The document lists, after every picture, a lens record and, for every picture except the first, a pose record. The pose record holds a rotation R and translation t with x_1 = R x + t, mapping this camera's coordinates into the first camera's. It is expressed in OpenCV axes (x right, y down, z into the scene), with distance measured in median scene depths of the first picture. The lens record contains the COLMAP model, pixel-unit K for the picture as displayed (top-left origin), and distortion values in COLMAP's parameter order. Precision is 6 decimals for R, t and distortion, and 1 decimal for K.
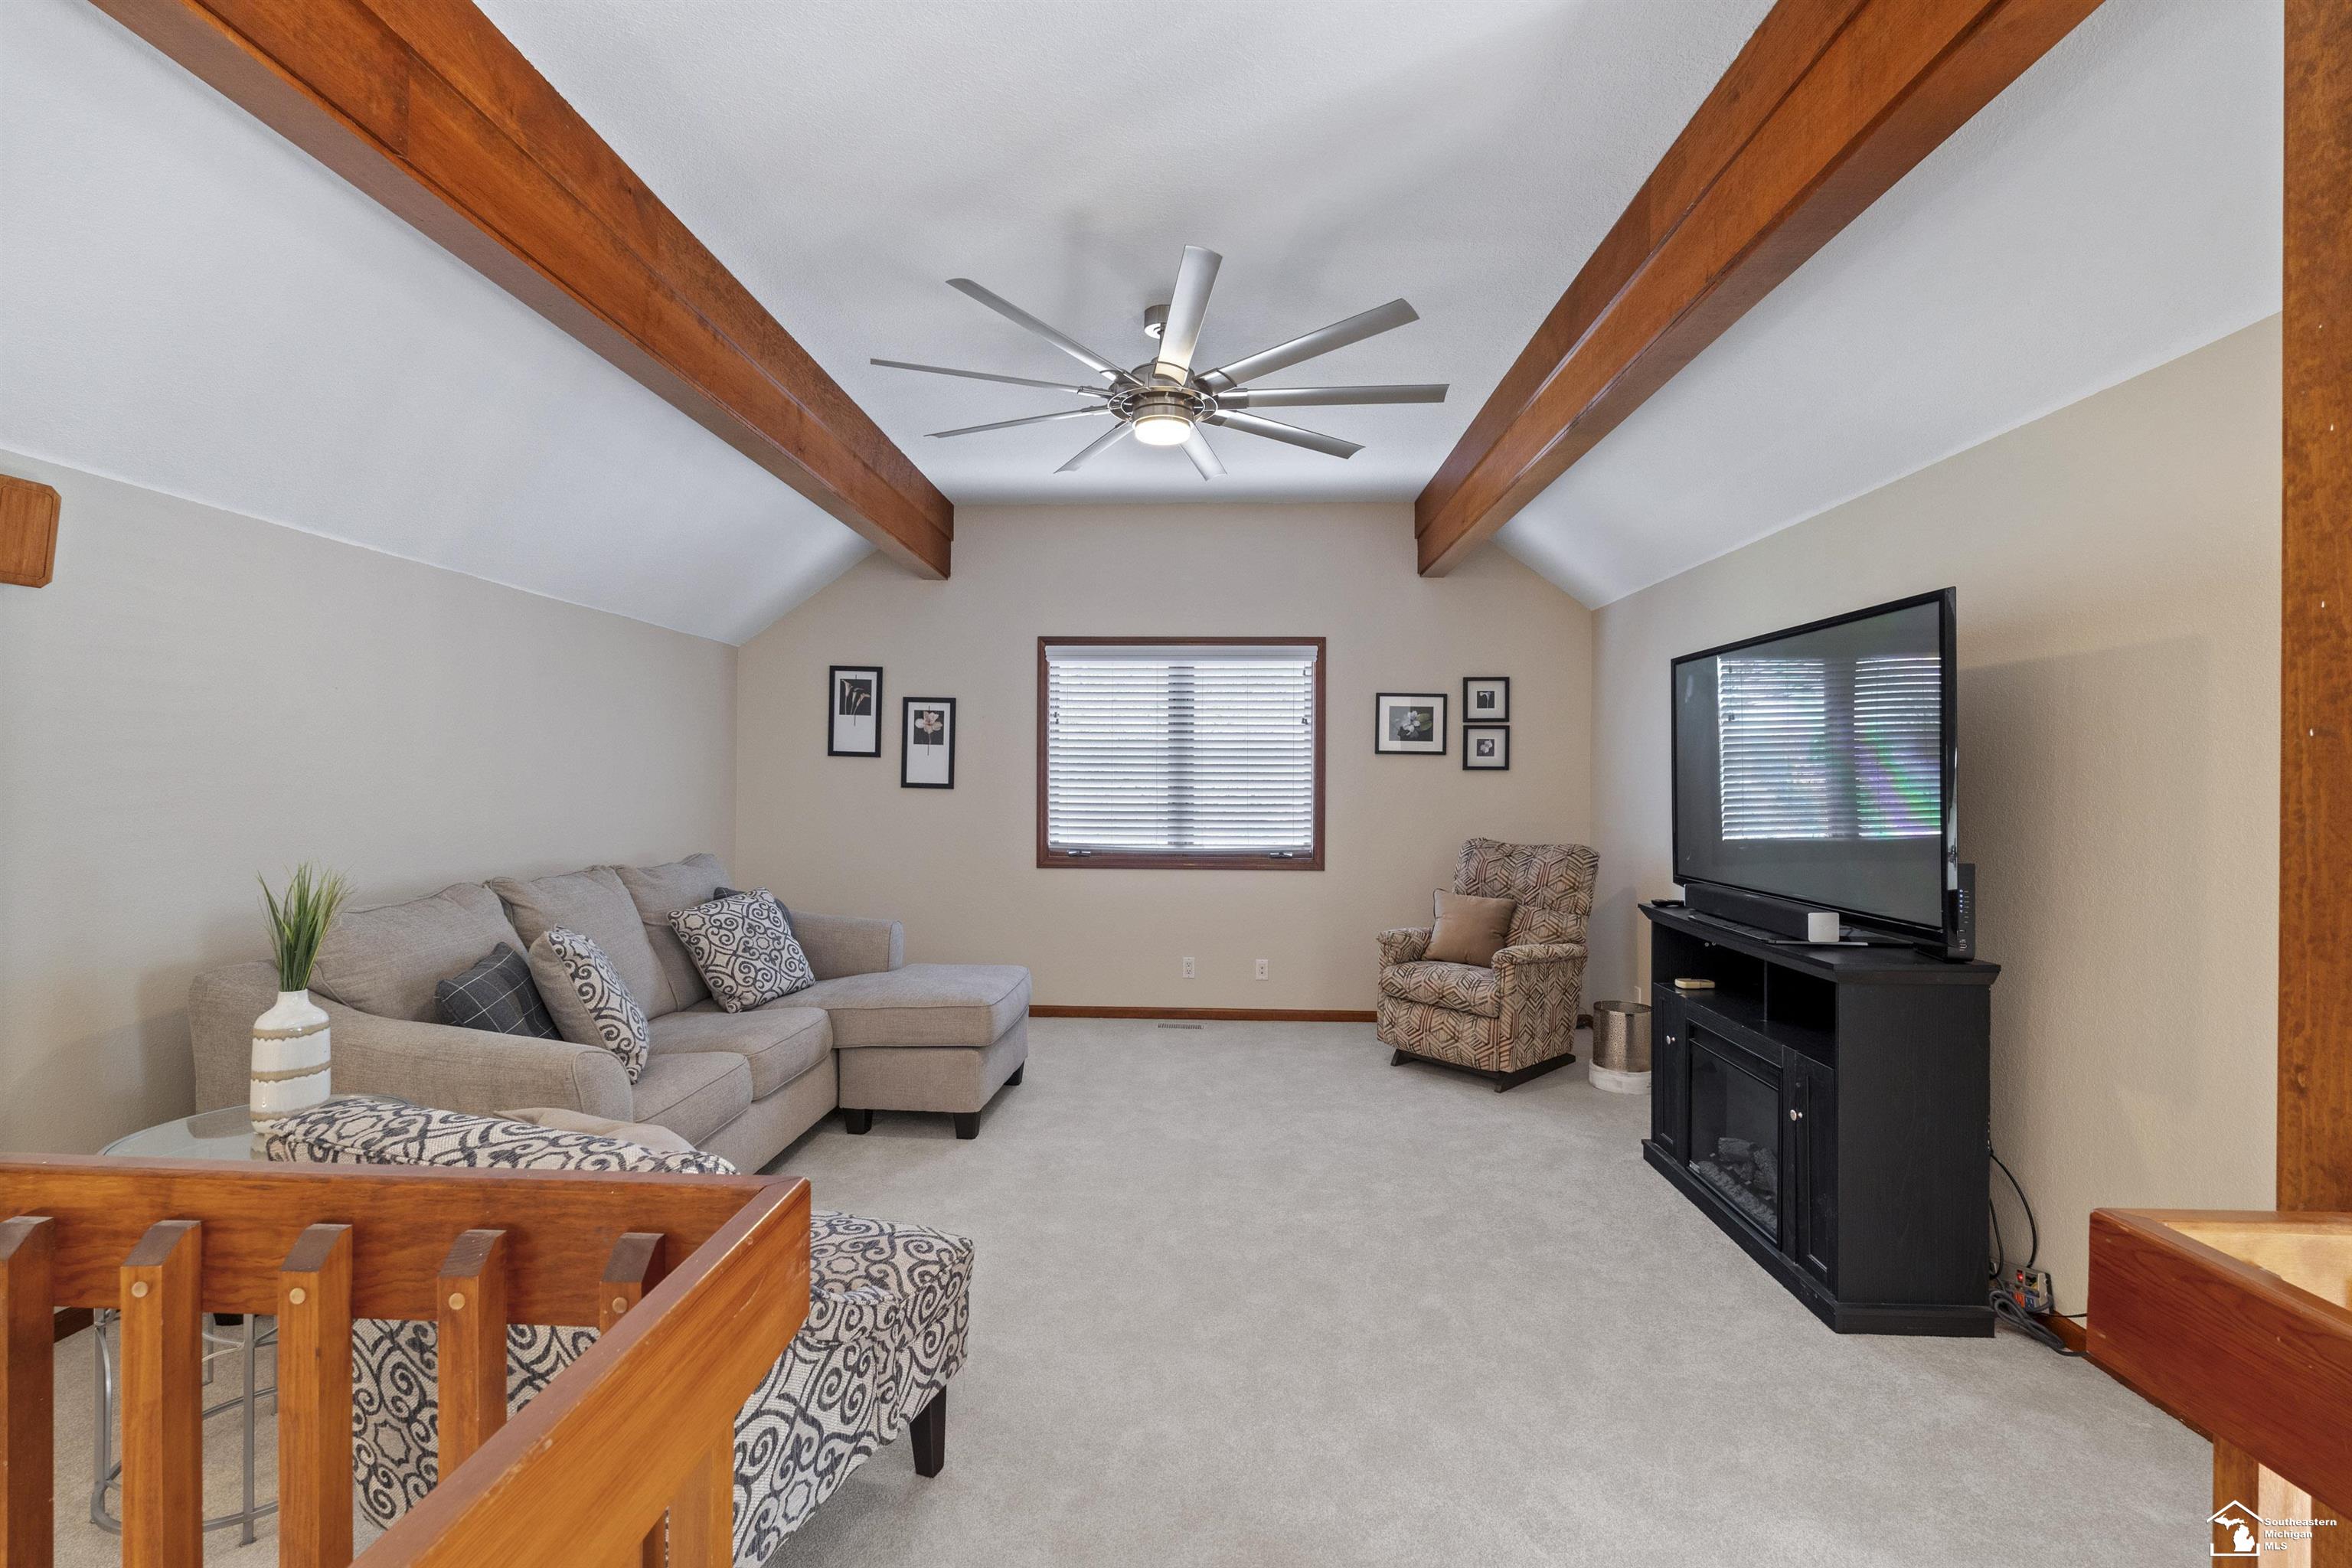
lens RADIAL K [[1032.5, 0, 1163.2], [0, 1032.5, 784.0], [0, 0, 1]] dist [-0.006518, -0.000955]
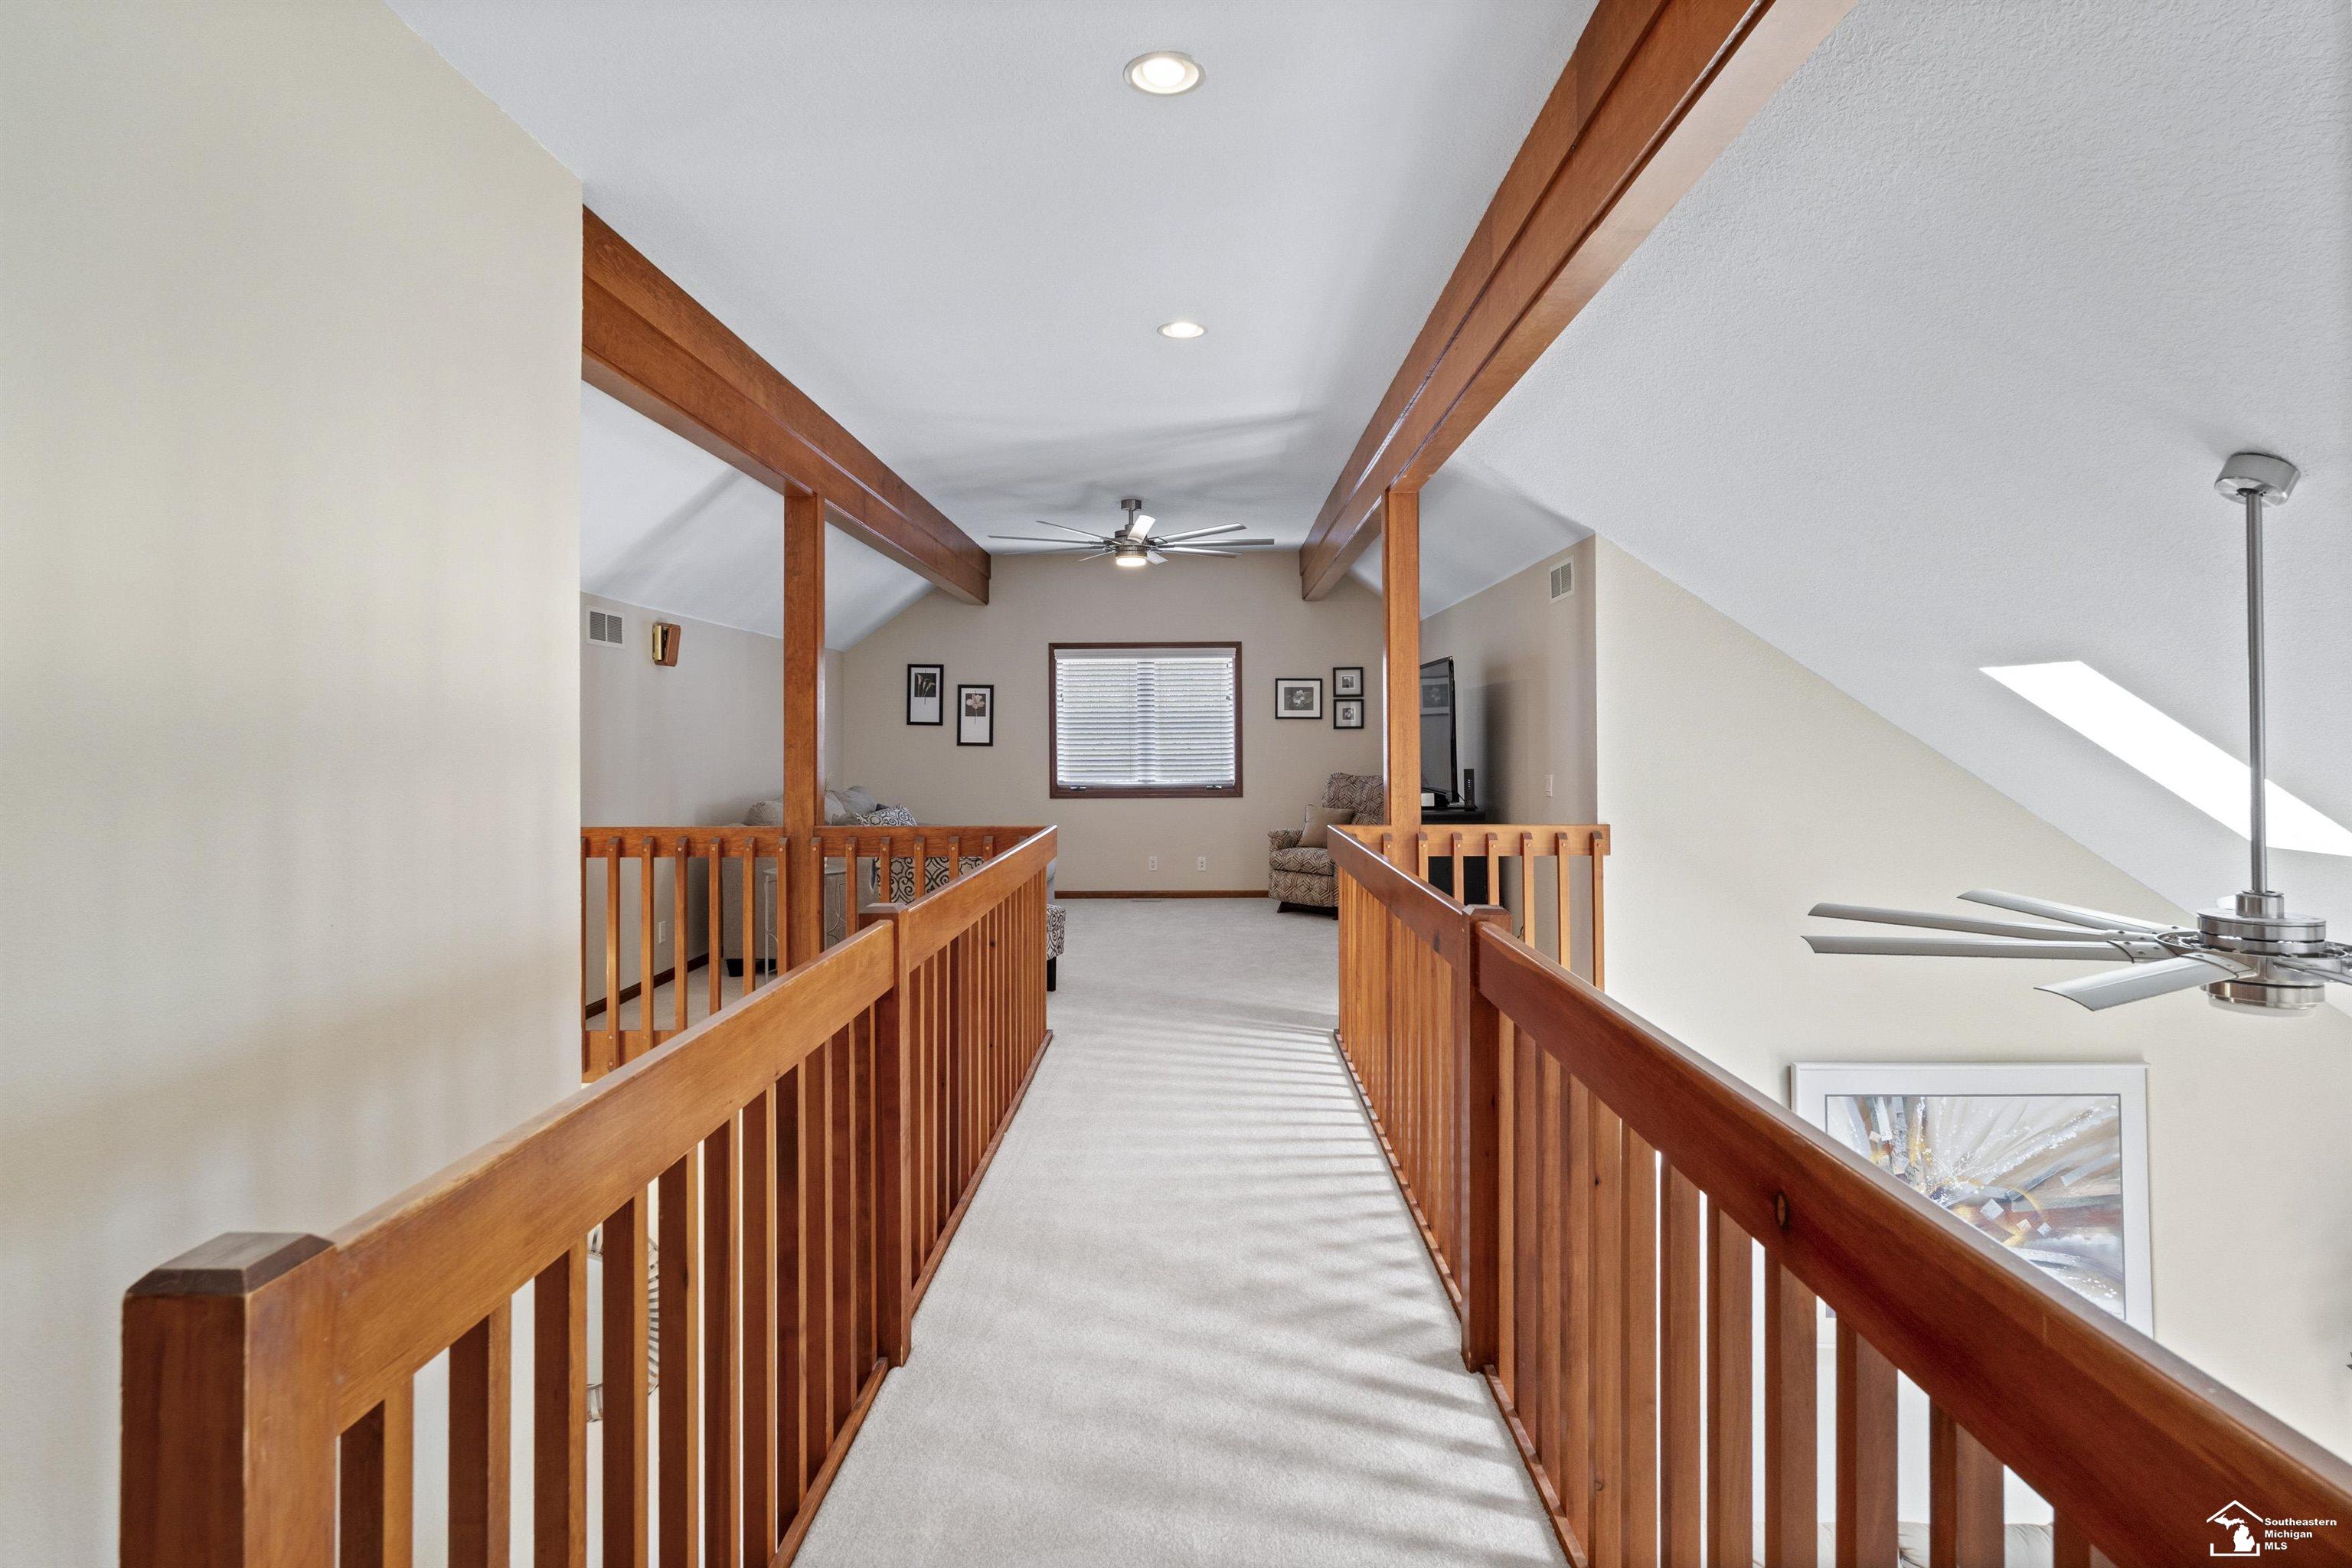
lens RADIAL K [[1266.6, 0, 1179.5], [0, 1266.6, 736.2], [0, 0, 1]] dist [-0.002287, -0.000749]
pose [[0.999397, -0.013866, 0.031843, 0.006918], [0.014039, 0.999888, -0.005205, 0.003655], [-0.031767, 0.005649, 0.999479, -0.839165]]
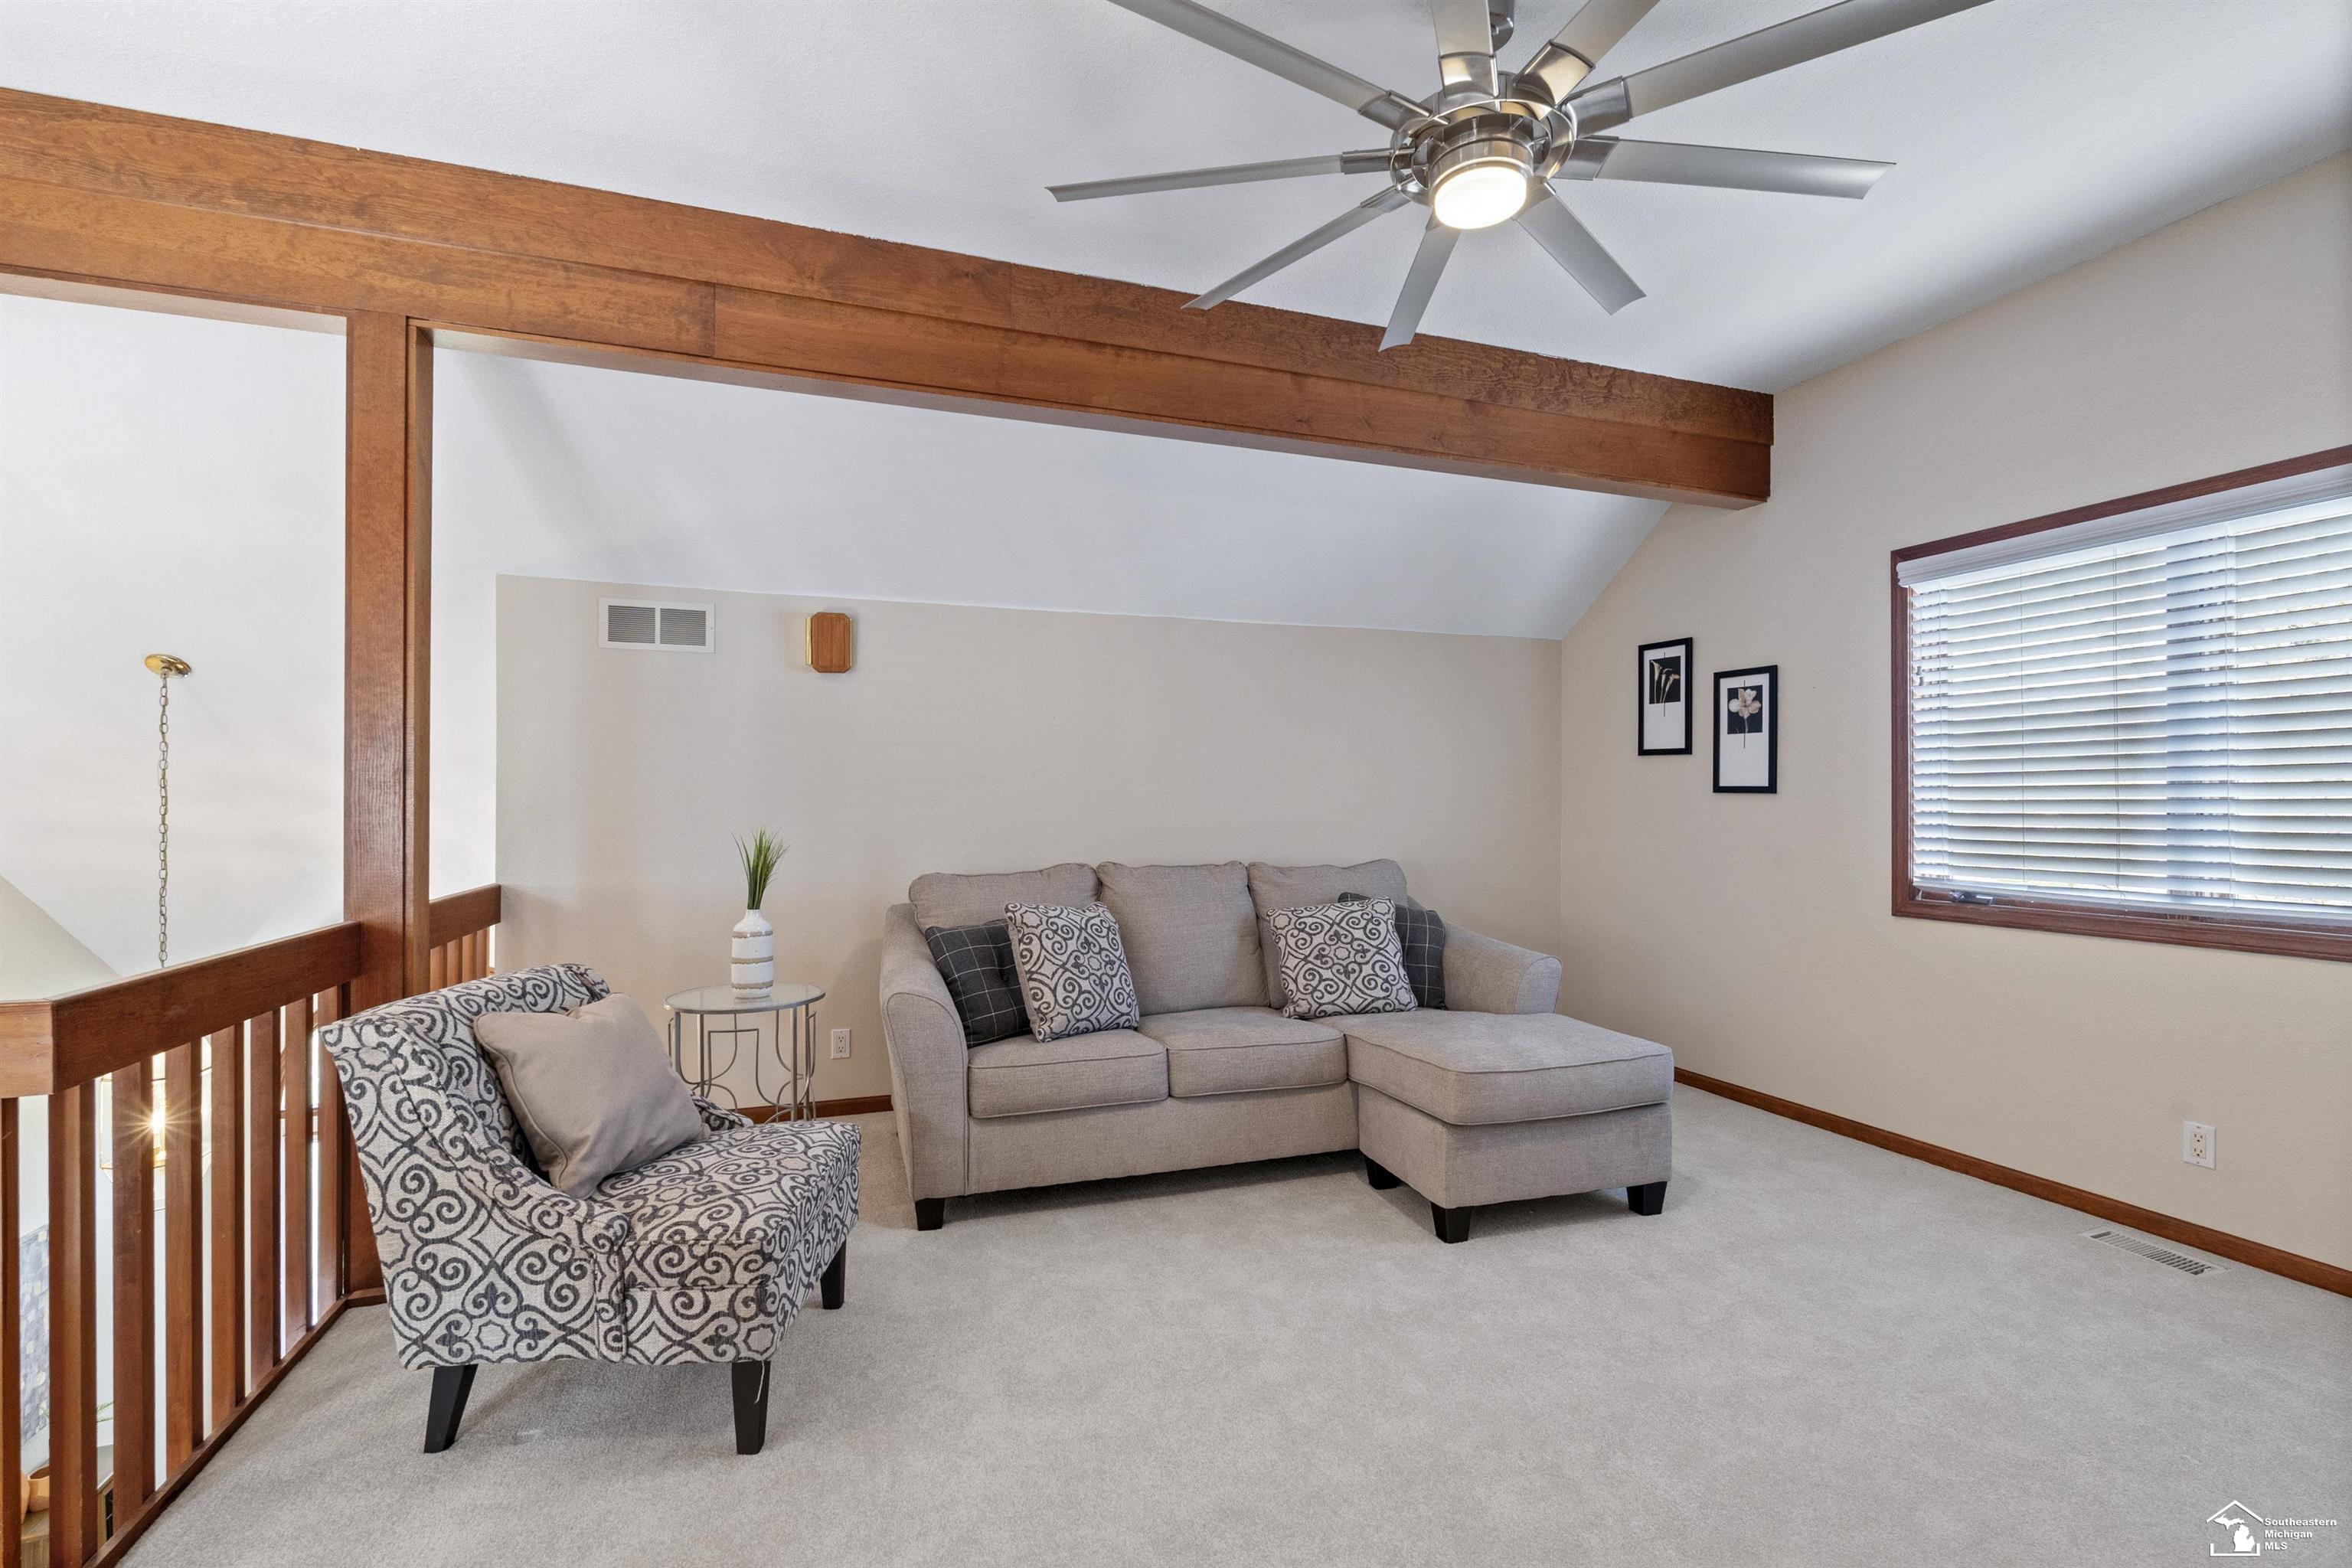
lens RADIAL K [[1032.5, 0, 1175.1], [0, 1032.5, 805.1], [0, 0, 1]] dist [-0.006518, -0.000955]
pose [[0.372115, -0.005251, -0.928172, 0.304940], [-0.001302, 0.999980, -0.006180, 0.017854], [0.928186, 0.003508, 0.372101, 0.360317]]
